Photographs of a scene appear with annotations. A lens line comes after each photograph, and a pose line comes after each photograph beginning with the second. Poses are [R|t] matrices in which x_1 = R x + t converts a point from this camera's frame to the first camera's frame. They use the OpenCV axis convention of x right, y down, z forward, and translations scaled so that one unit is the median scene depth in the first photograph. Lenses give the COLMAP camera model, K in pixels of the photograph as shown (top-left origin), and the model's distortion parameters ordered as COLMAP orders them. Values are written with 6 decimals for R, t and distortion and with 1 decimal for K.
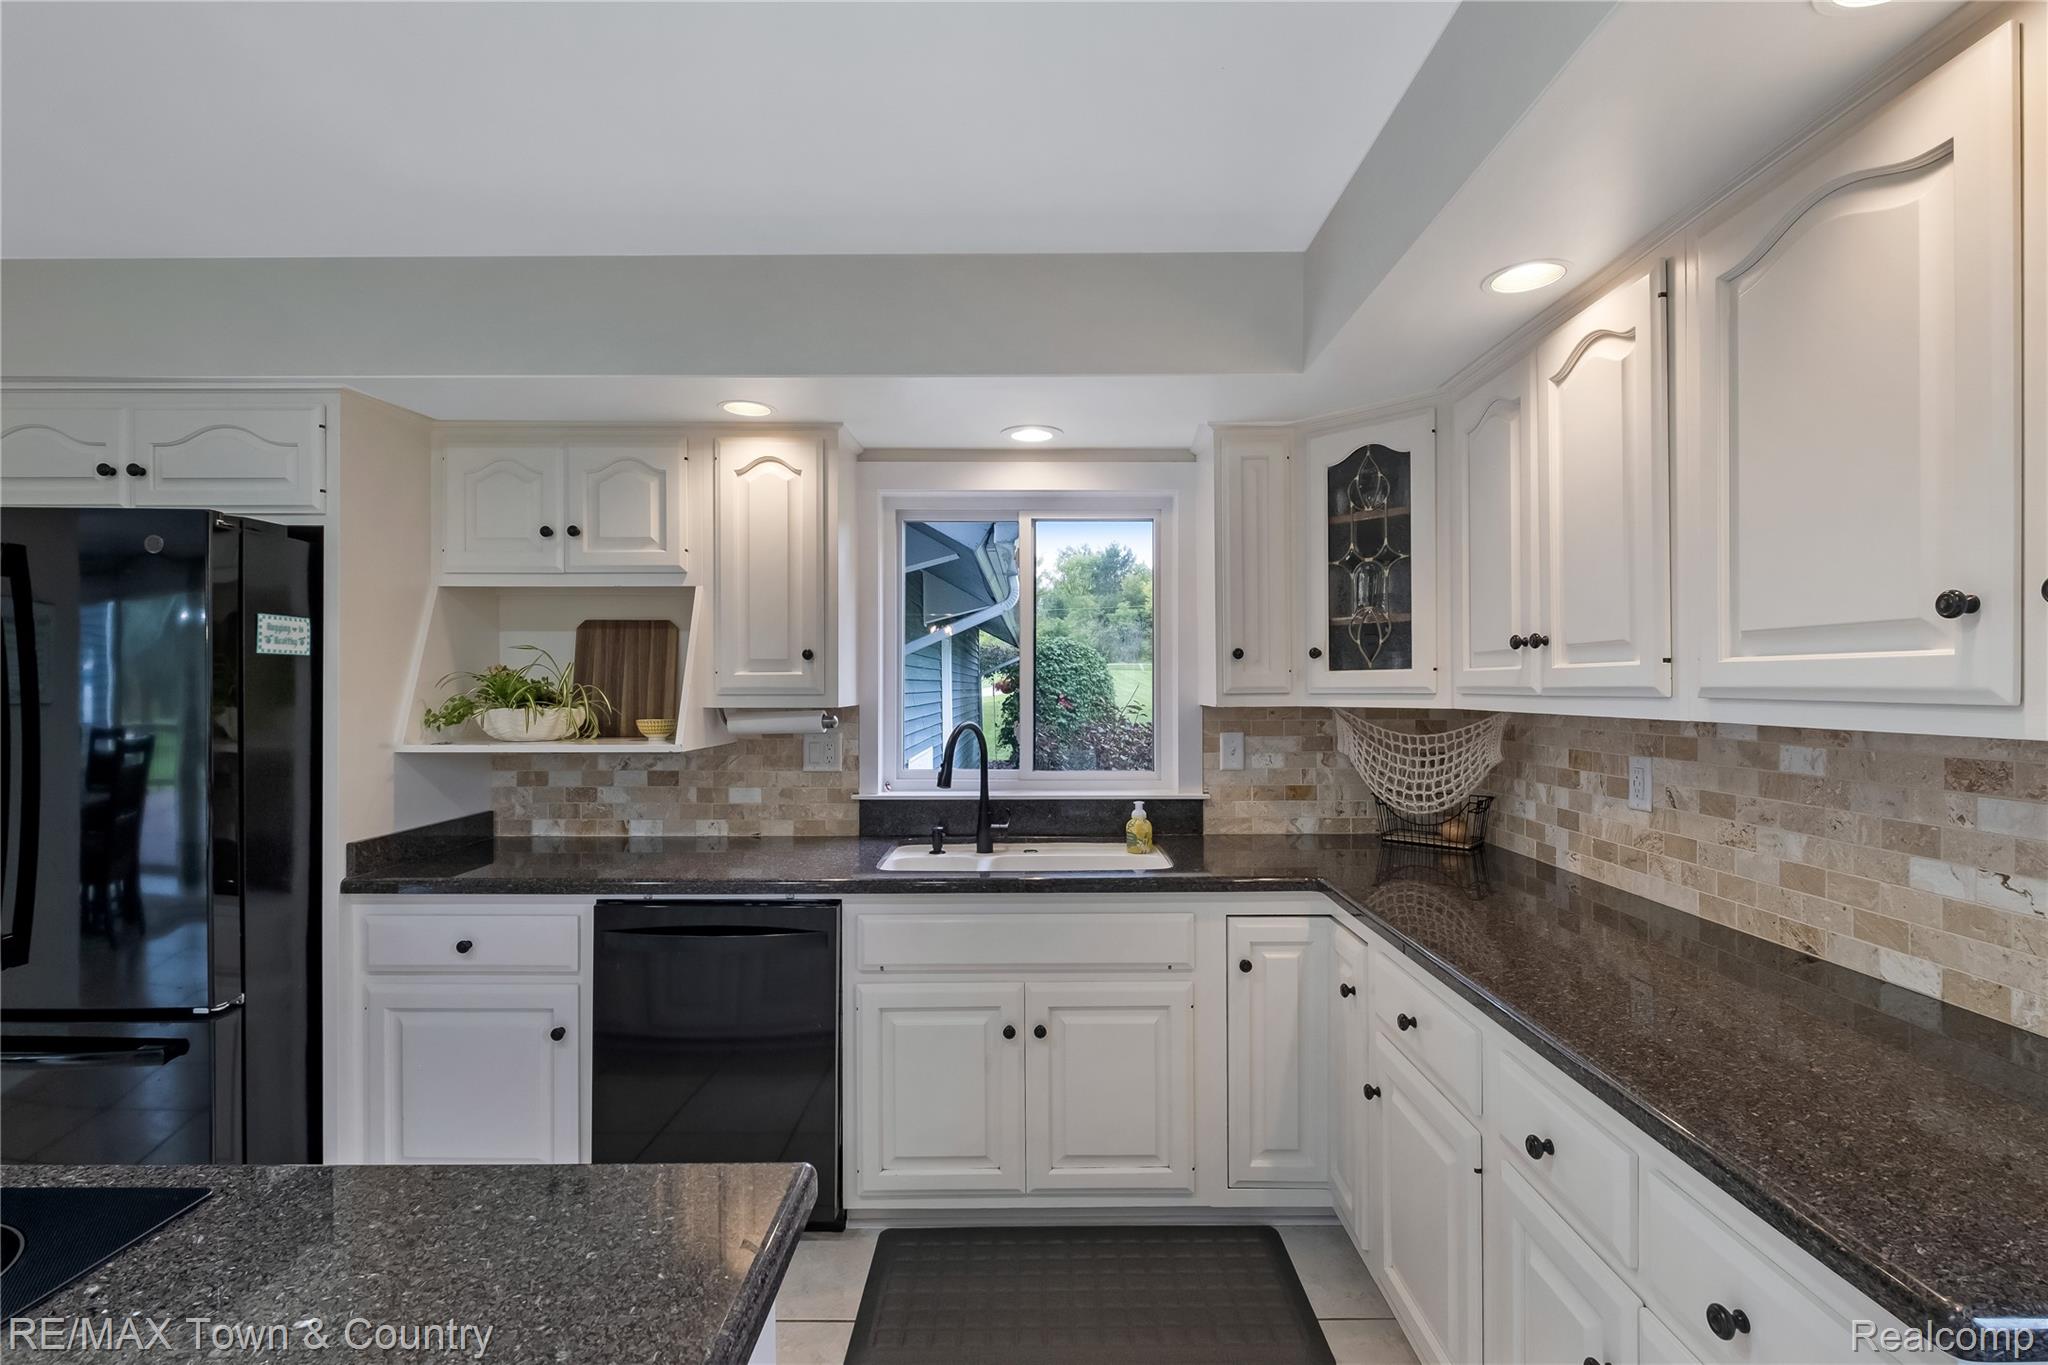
lens RADIAL K [[934.9, 0, 1033.0], [0, 934.9, 686.6], [0, 0, 1]] dist [-0.000052, -0.003594]
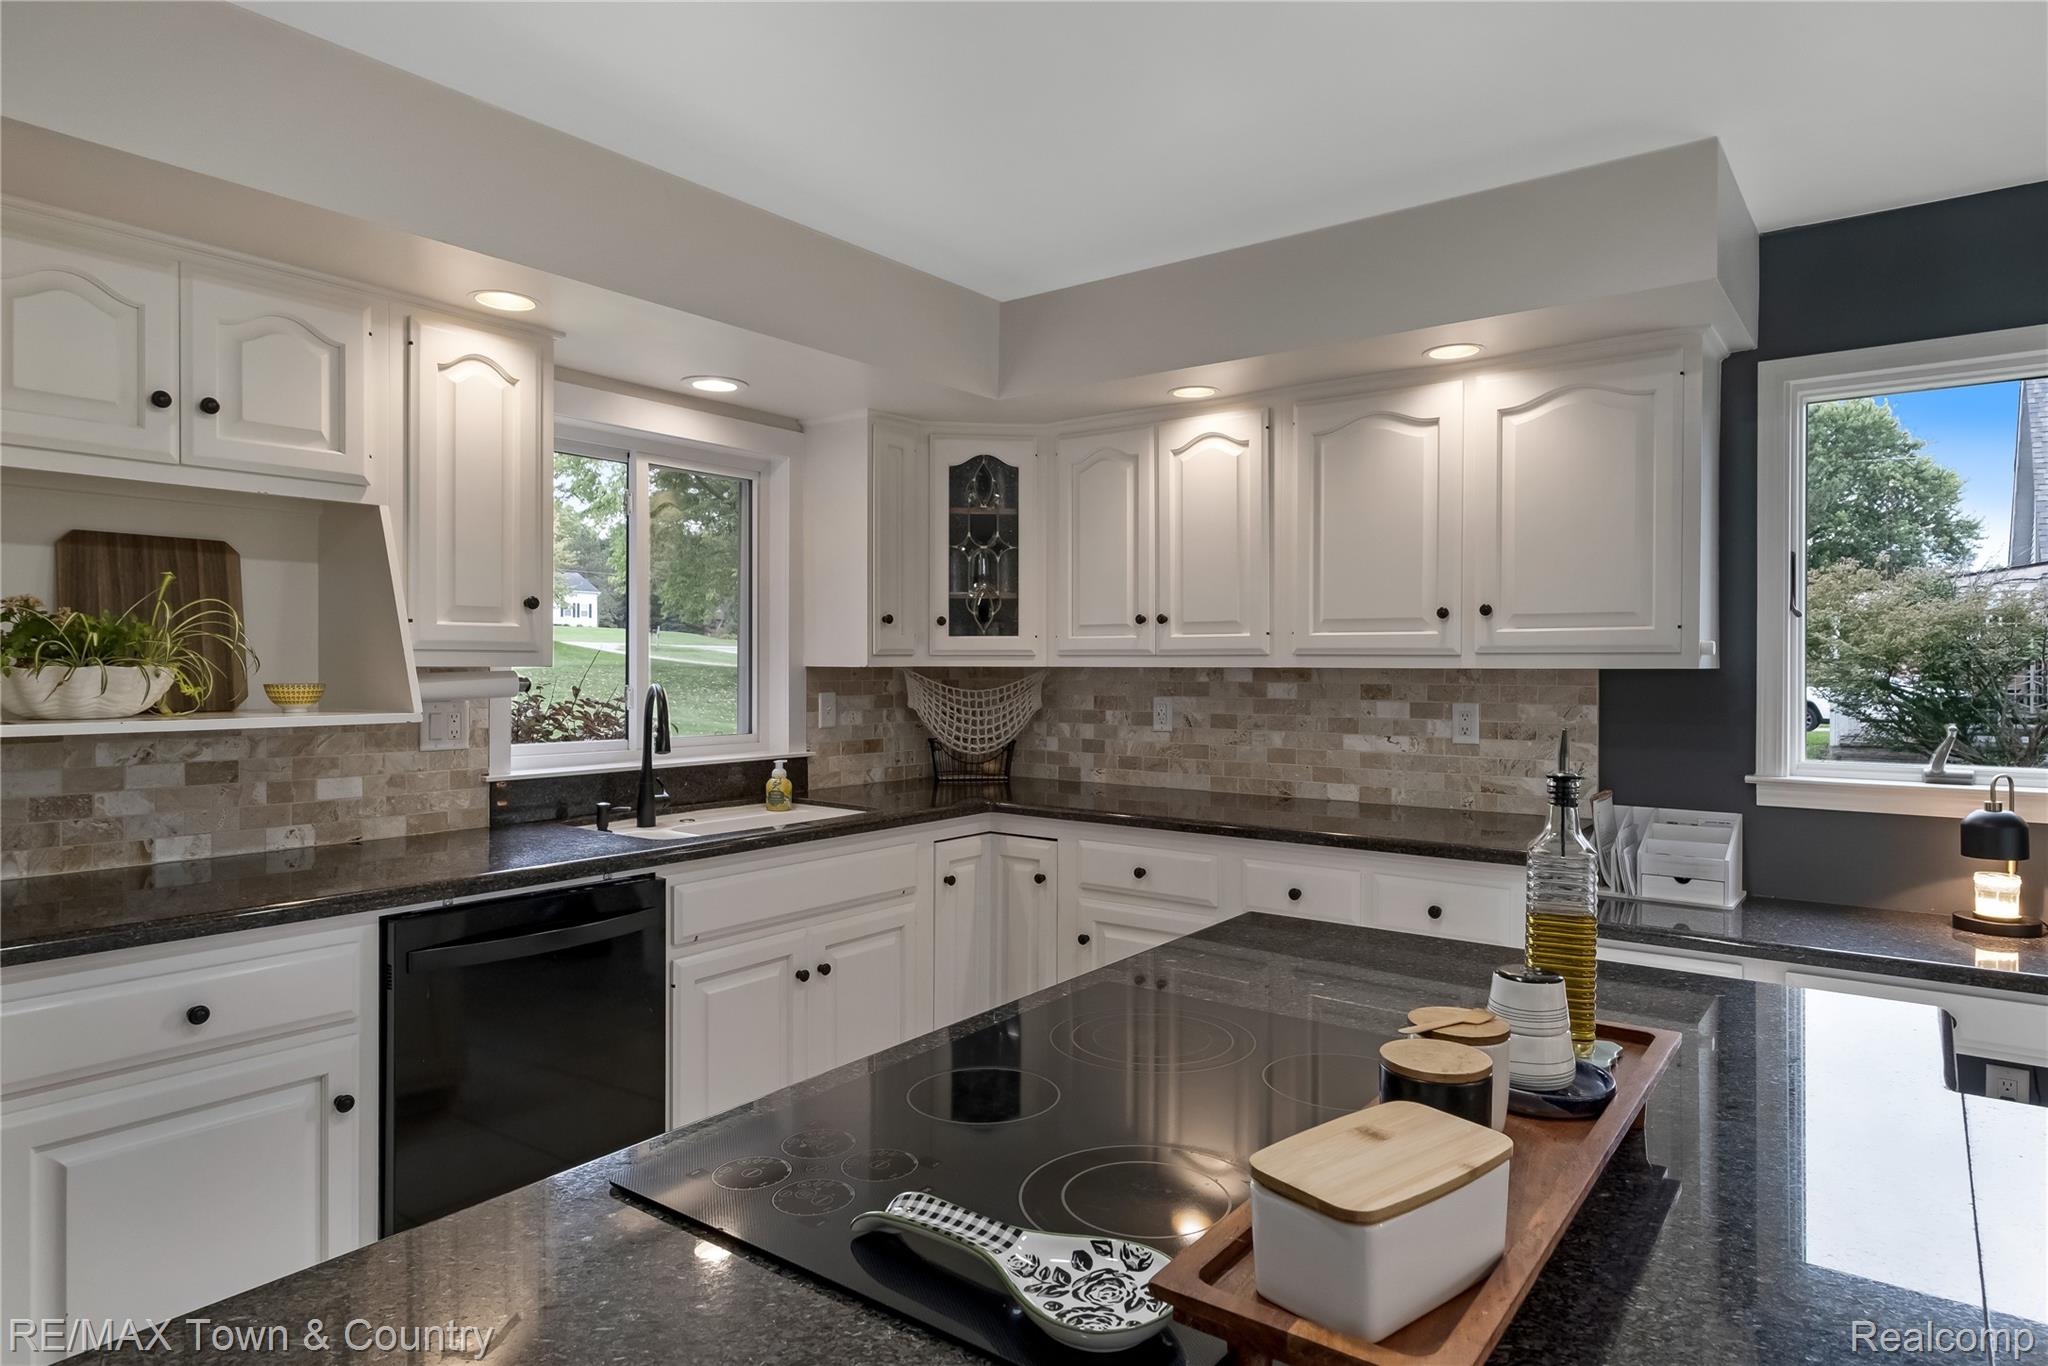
lens RADIAL K [[1187.8, 0, 1034.4], [0, 1187.8, 676.7], [0, 0, 1]] dist [-0.001254, -0.000652]
pose [[0.597980, -0.004667, 0.801497, -0.828382], [-0.003680, 0.999957, 0.008568, 0.021120], [-0.801503, -0.008073, 0.597937, 0.002713]]
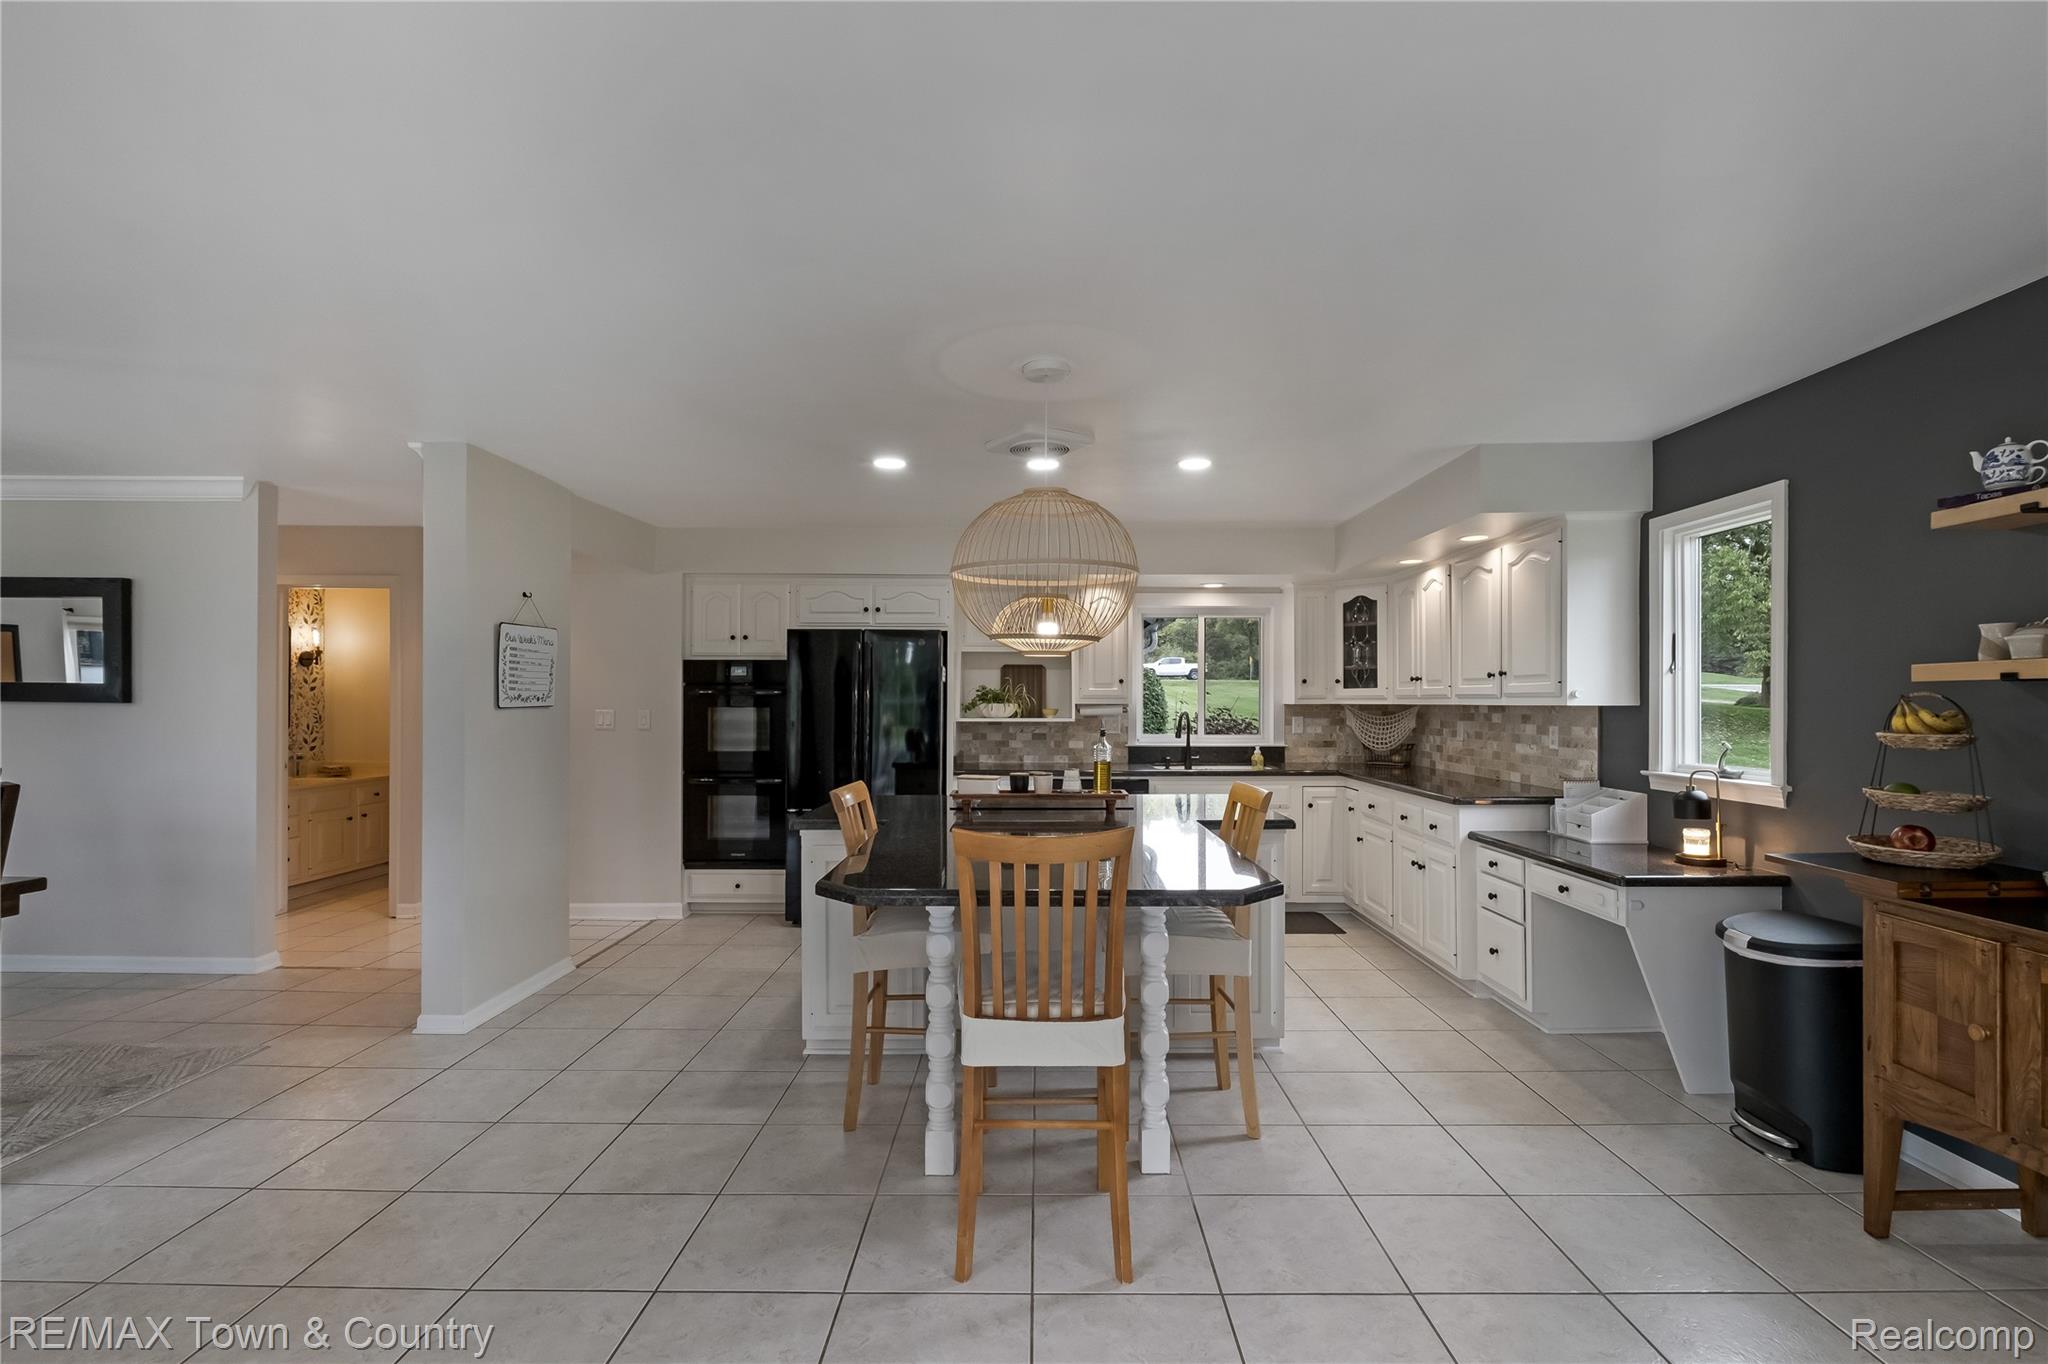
lens RADIAL K [[934.9, 0, 1025.3], [0, 934.9, 704.1], [0, 0, 1]] dist [-0.000052, -0.003594]
pose [[0.999969, 0.002688, -0.007405, -0.466994], [-0.002660, 0.999990, 0.003715, 0.015530], [0.007415, -0.003696, 0.999966, -1.361682]]
